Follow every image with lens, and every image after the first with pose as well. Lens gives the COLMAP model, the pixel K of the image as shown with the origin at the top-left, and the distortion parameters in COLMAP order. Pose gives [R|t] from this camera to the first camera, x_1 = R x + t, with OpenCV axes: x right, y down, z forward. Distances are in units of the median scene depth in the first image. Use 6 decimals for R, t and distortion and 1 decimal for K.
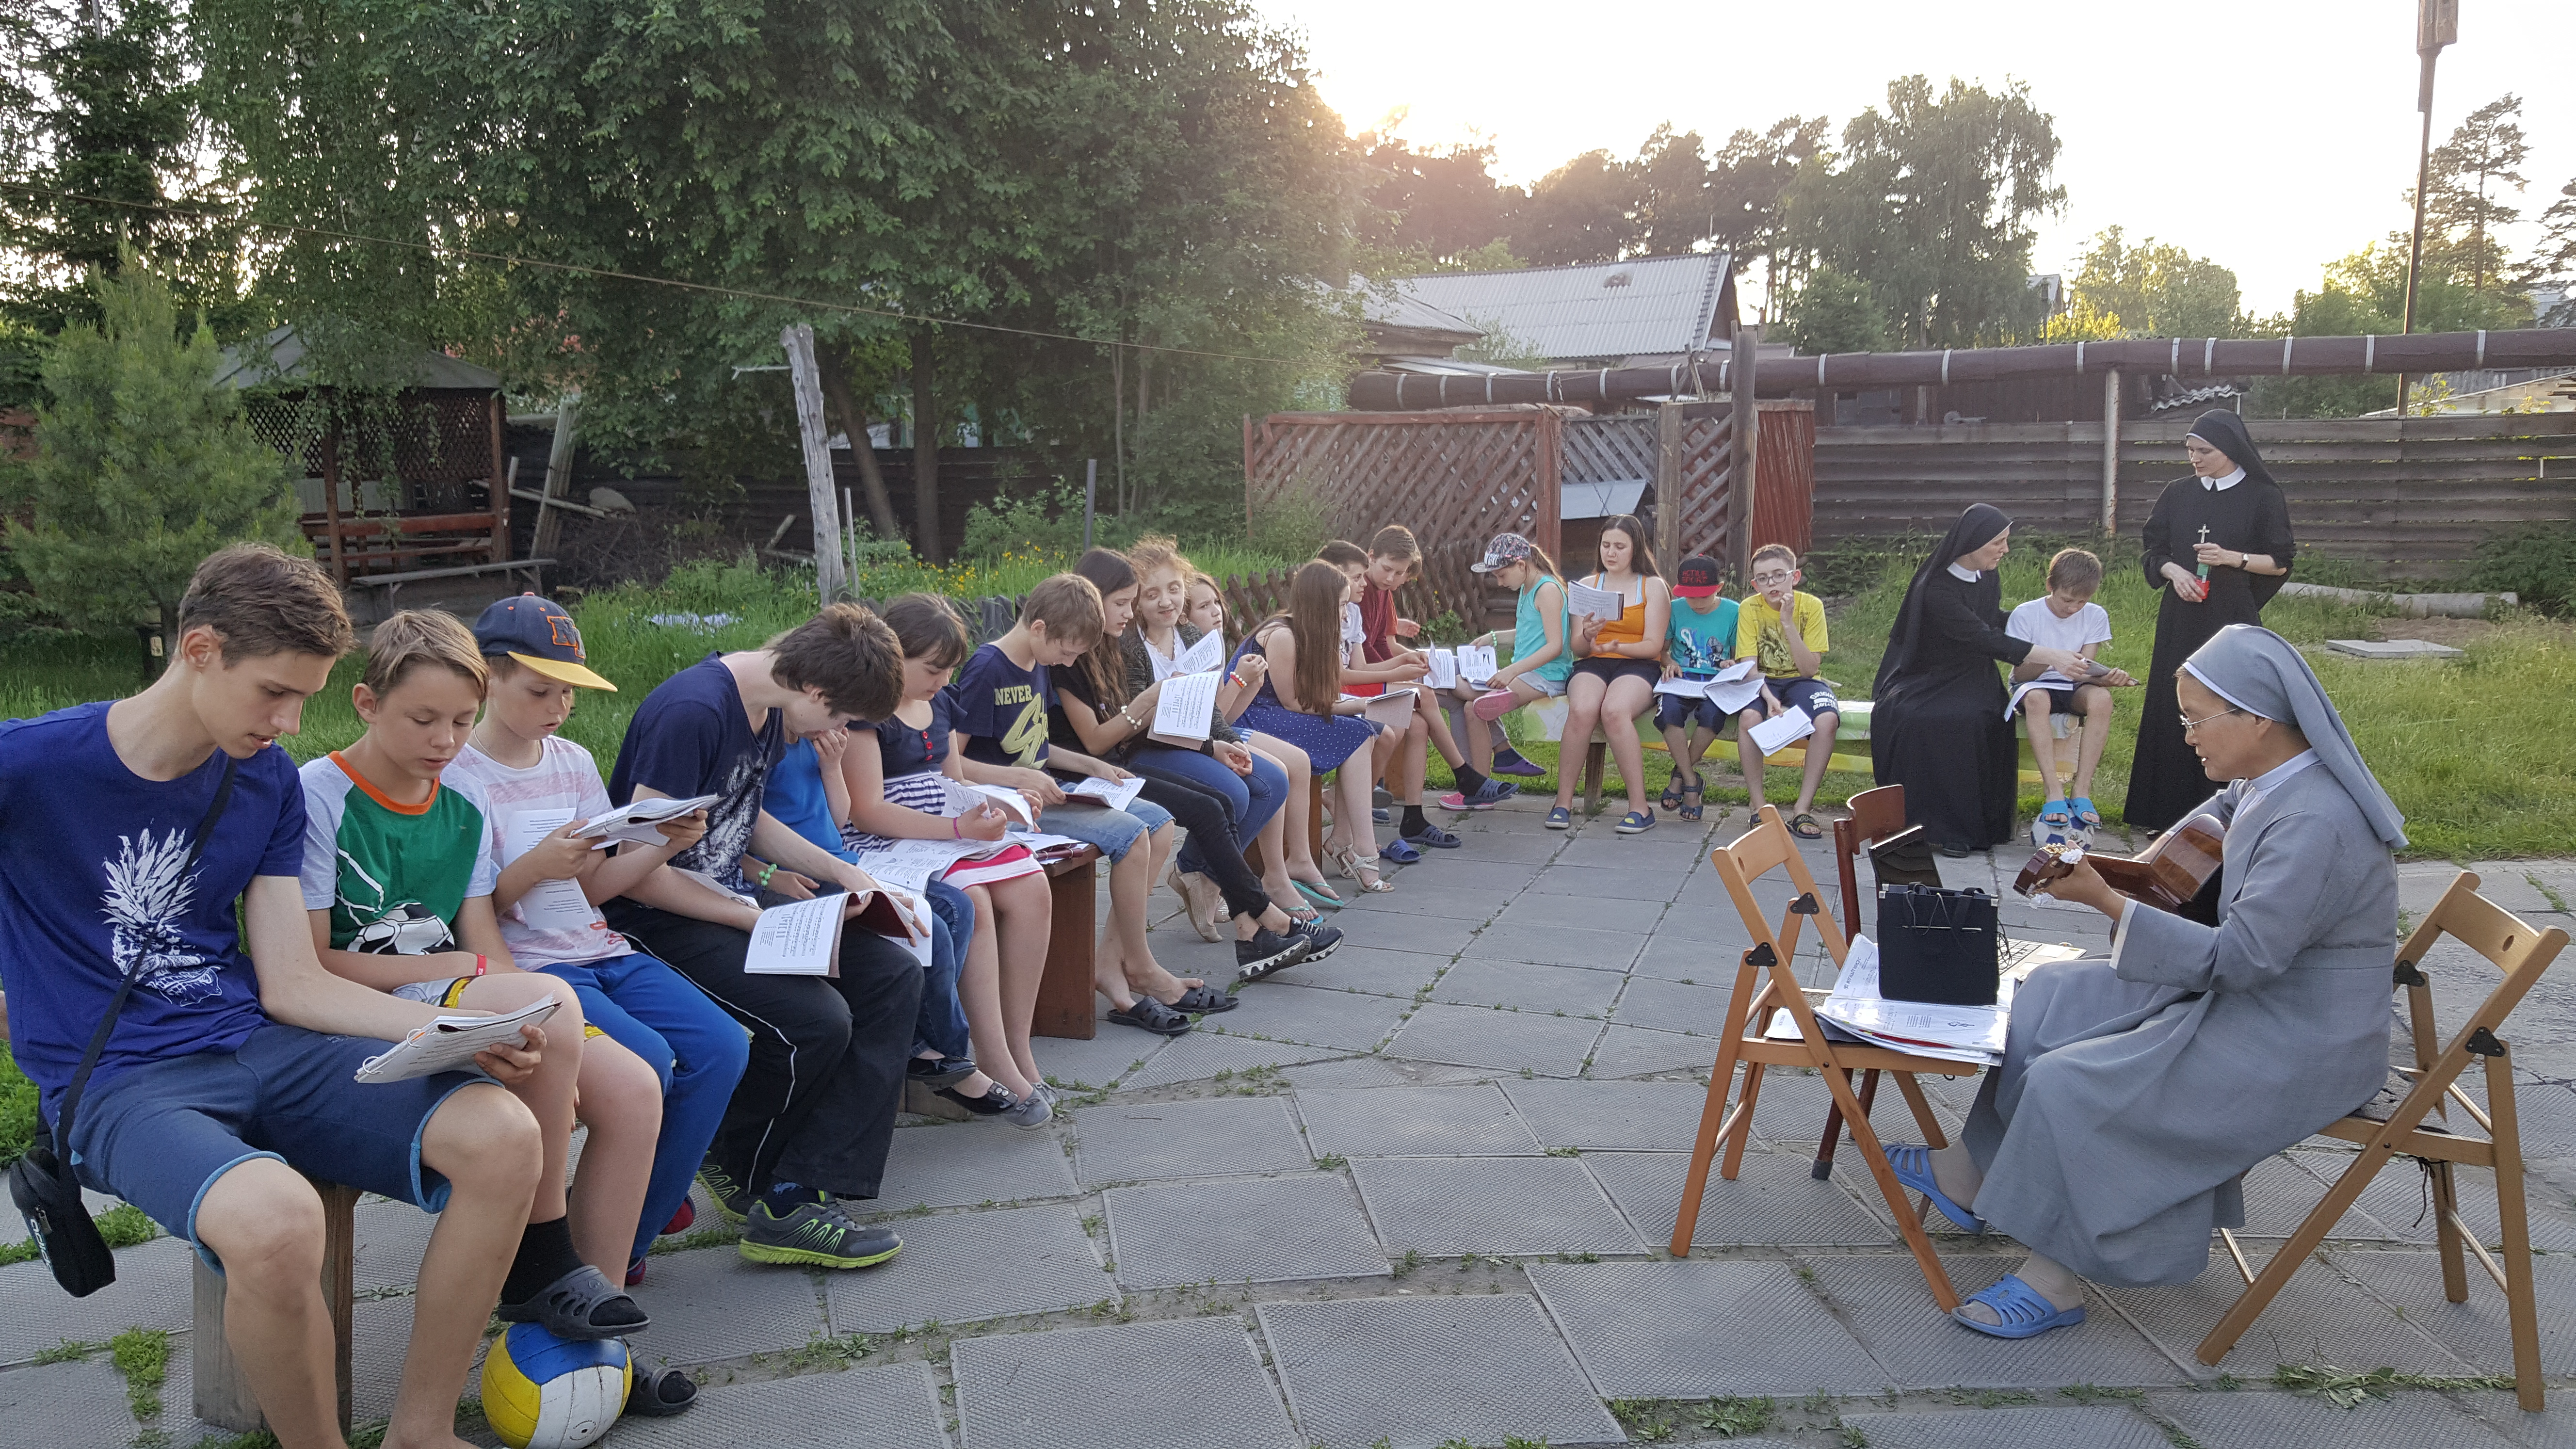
lens RADIAL K [[1941.0, 0, 1306.4], [0, 1941.0, 730.4], [0, 0, 1]] dist [0.103975, -0.145181]
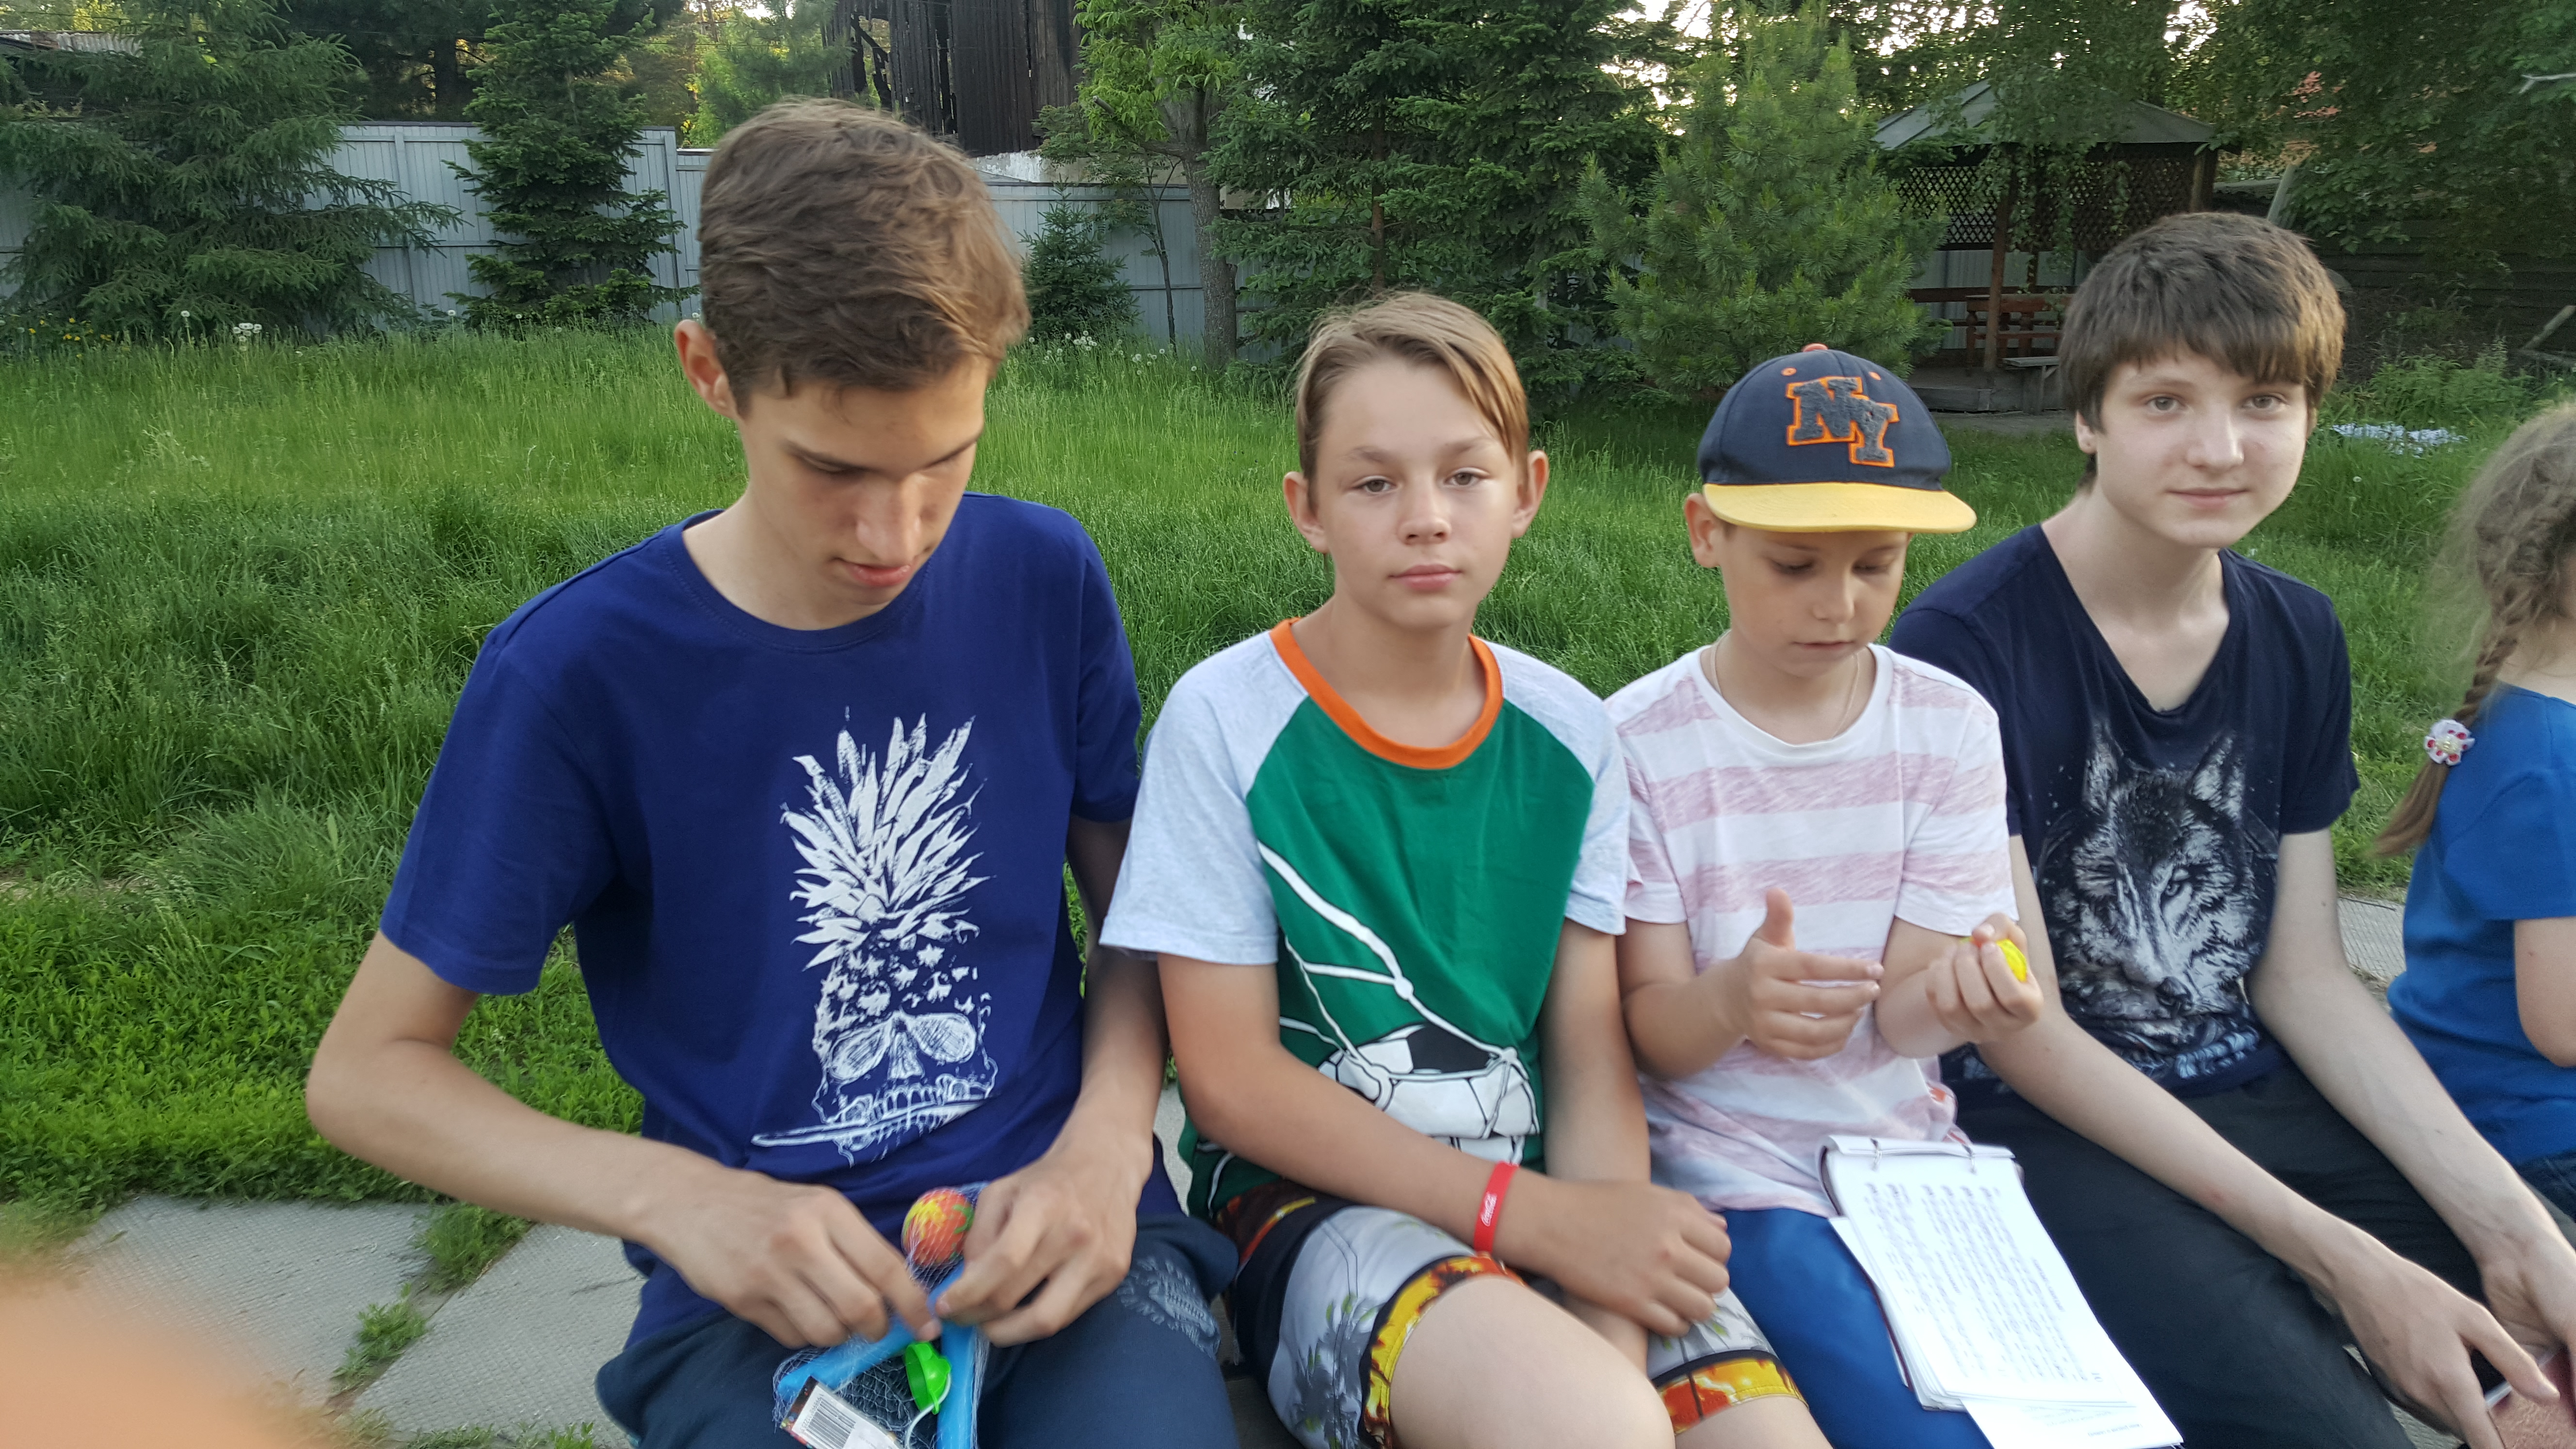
lens RADIAL K [[1987.4, 0, 1288.0], [0, 1987.4, 724.5], [0, 0, 1]] dist [0.057279, -0.049677]
pose [[0.684866, 0.179503, -0.706214, -0.026901], [-0.111727, 0.983591, 0.141655, -0.006054], [0.720053, -0.018112, 0.693683, 0.119530]]
